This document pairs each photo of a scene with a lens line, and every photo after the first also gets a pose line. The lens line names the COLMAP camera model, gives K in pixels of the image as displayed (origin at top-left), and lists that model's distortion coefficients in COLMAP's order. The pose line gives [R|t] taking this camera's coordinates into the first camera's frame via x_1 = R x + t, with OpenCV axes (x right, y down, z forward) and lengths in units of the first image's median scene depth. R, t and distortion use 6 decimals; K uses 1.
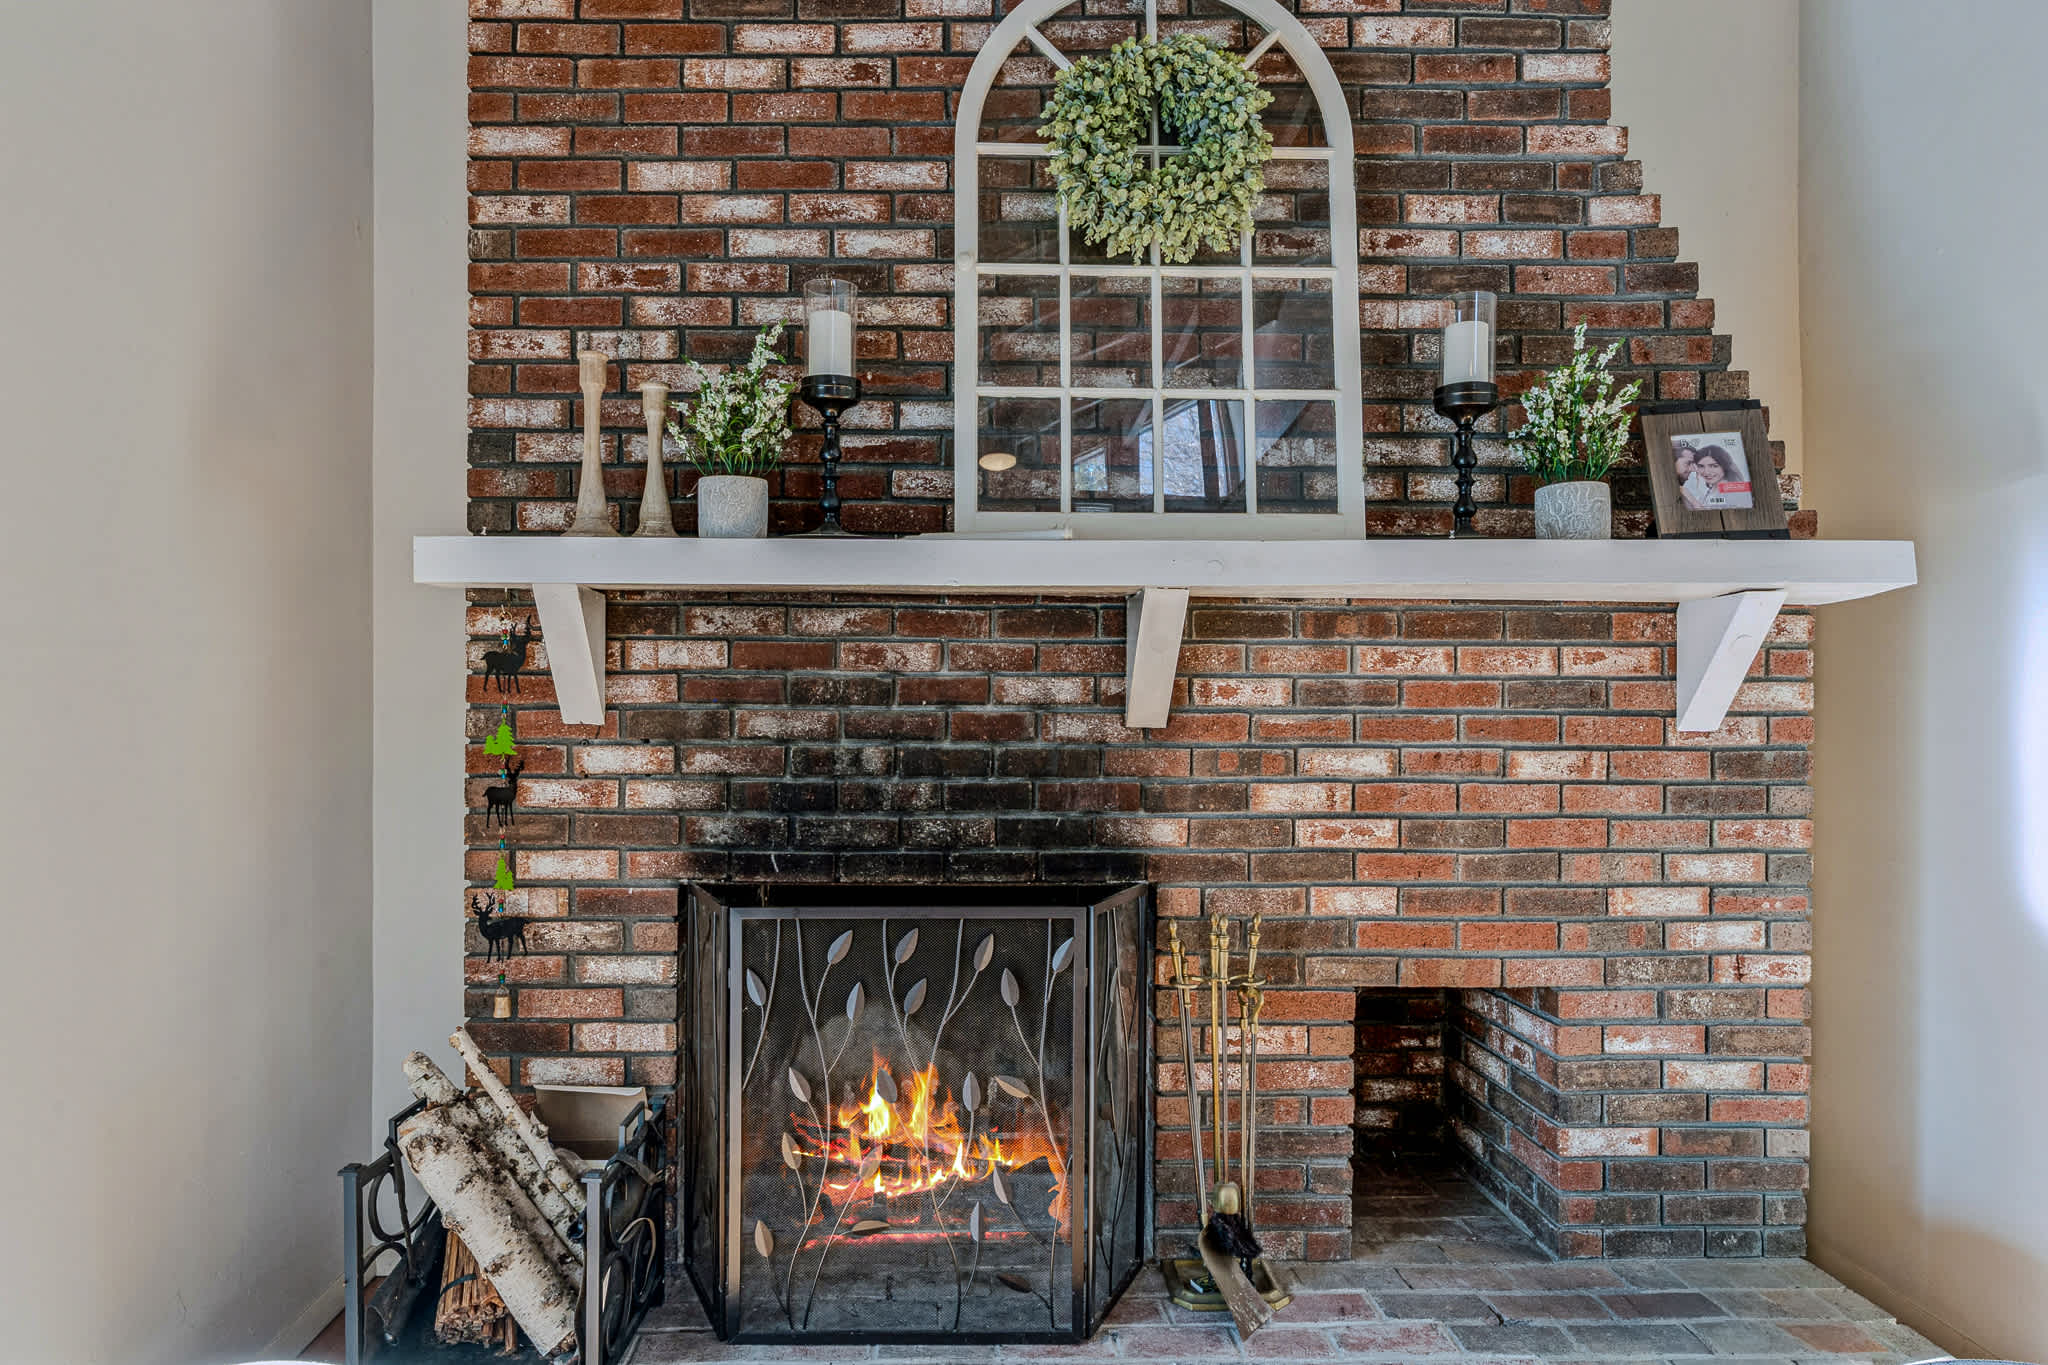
lens RADIAL K [[1068.5, 0, 885.9], [0, 1068.5, 689.9], [0, 0, 1]] dist [-0.000581, 0.000297]
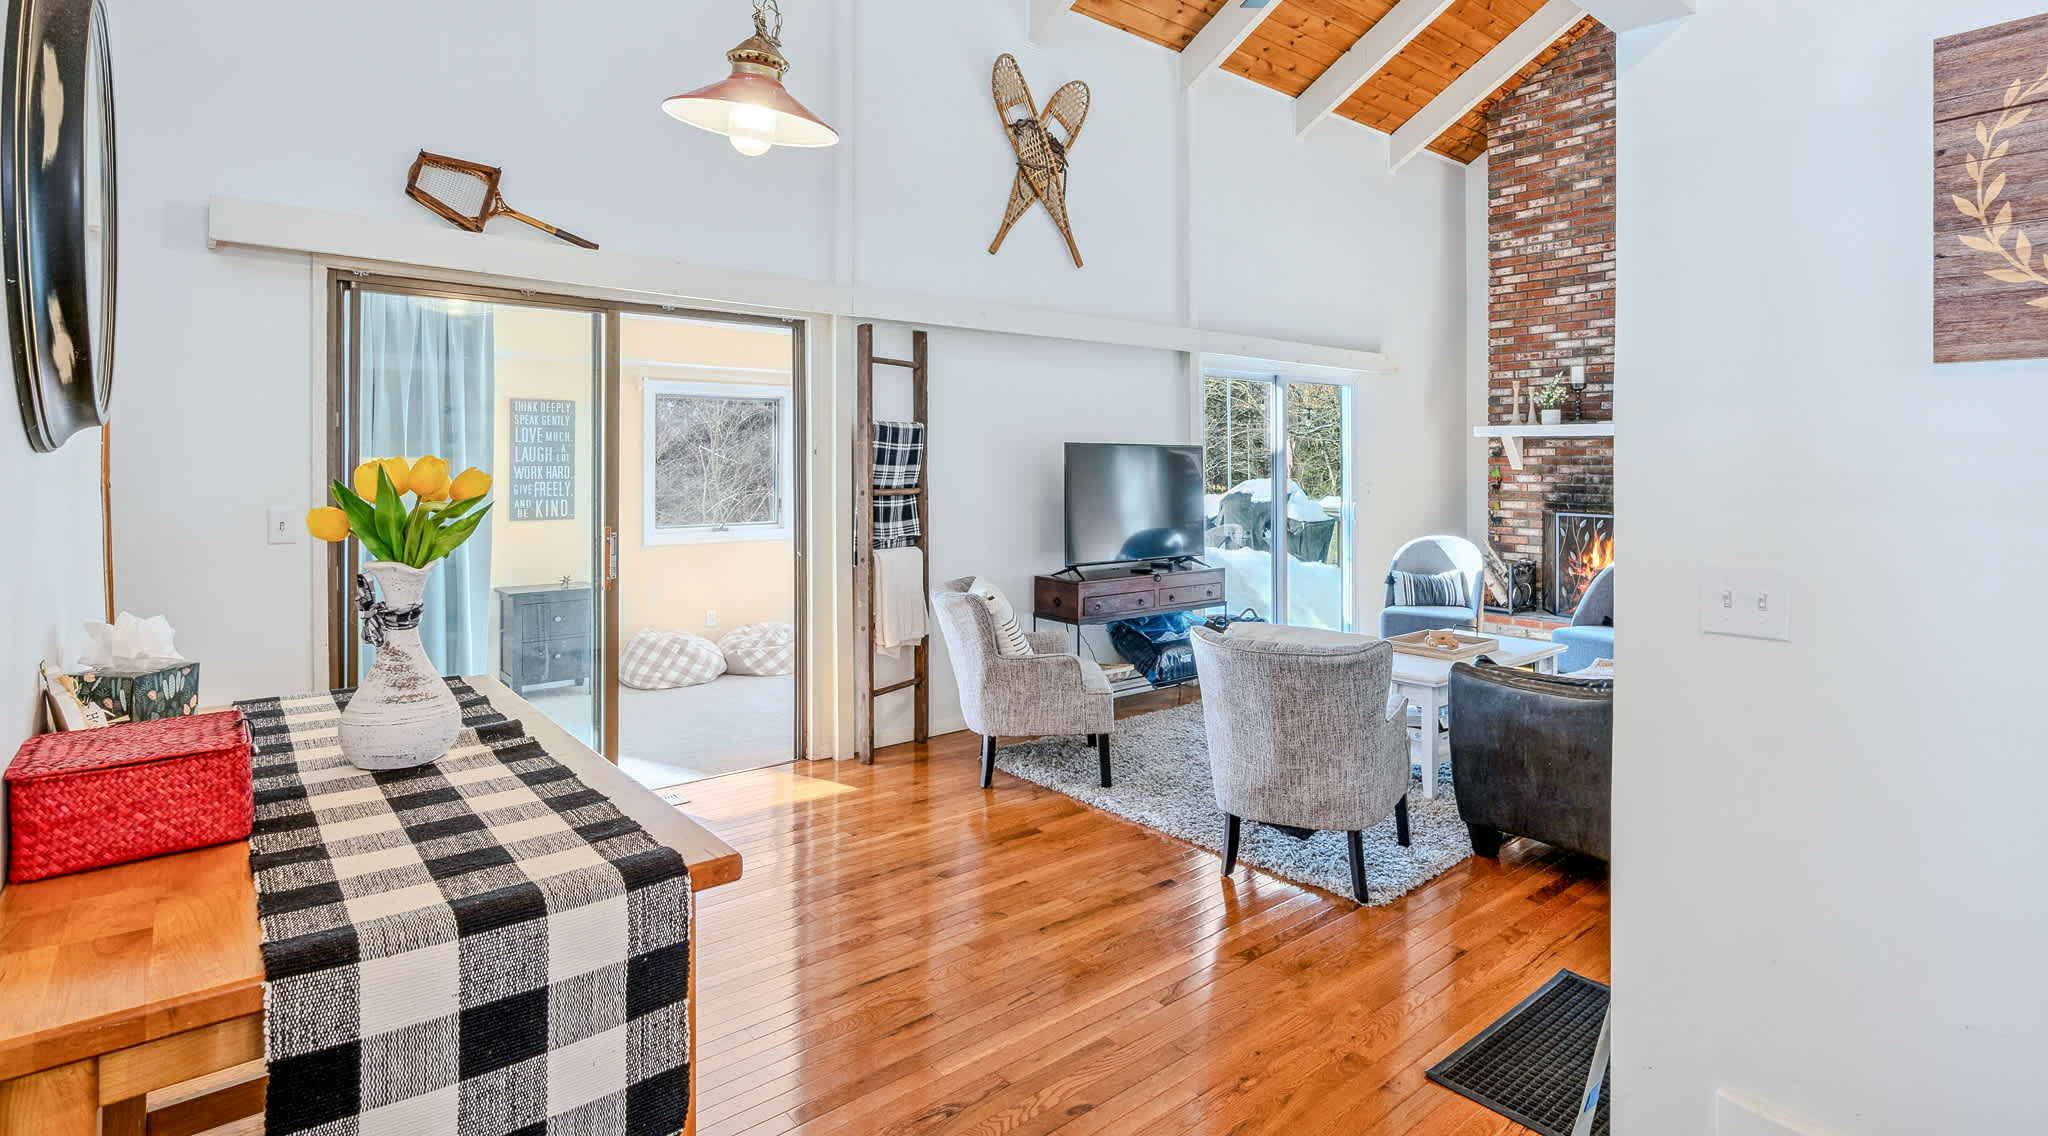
lens RADIAL K [[1142.0, 0, 967.6], [0, 1142.0, 469.7], [0, 0, 1]] dist [-0.019333, -0.000384]
pose [[0.647053, 0.007237, -0.762411, 1.599986], [0.005614, 0.999883, 0.014257, -0.038763], [0.762424, -0.013505, 0.646936, -3.258979]]
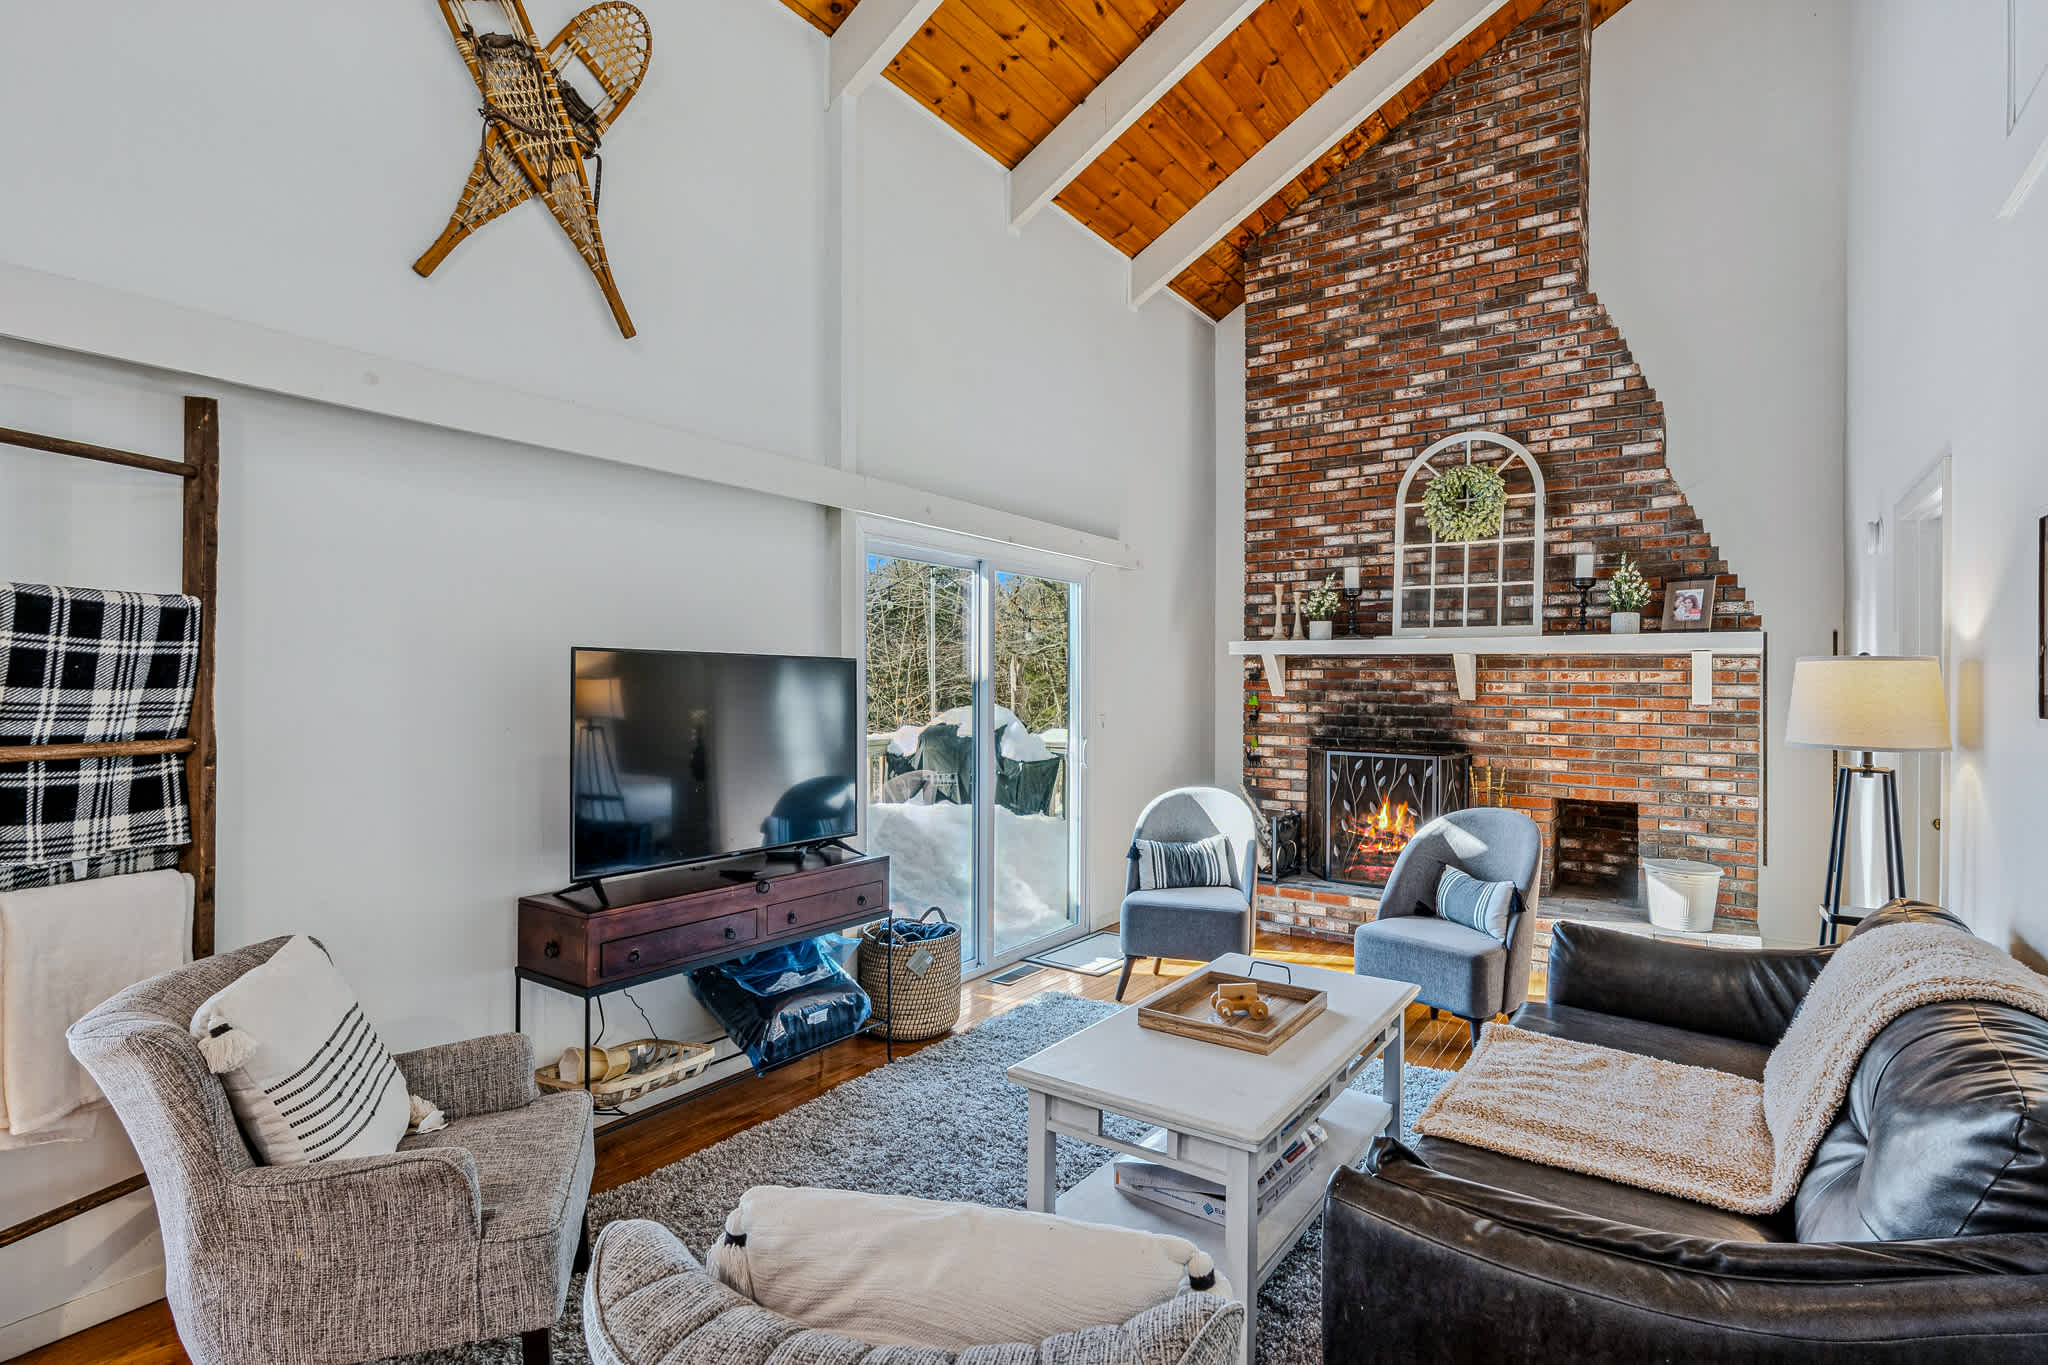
lens RADIAL K [[1042.5, 0, 1085.4], [0, 1042.5, 683.3], [0, 0, 1]] dist [-0.014666, 0.000451]
pose [[0.861863, 0.006022, -0.507105, 0.785221], [-0.002691, 0.999970, 0.007301, -0.027067], [0.507134, -0.004928, 0.861853, -1.941166]]
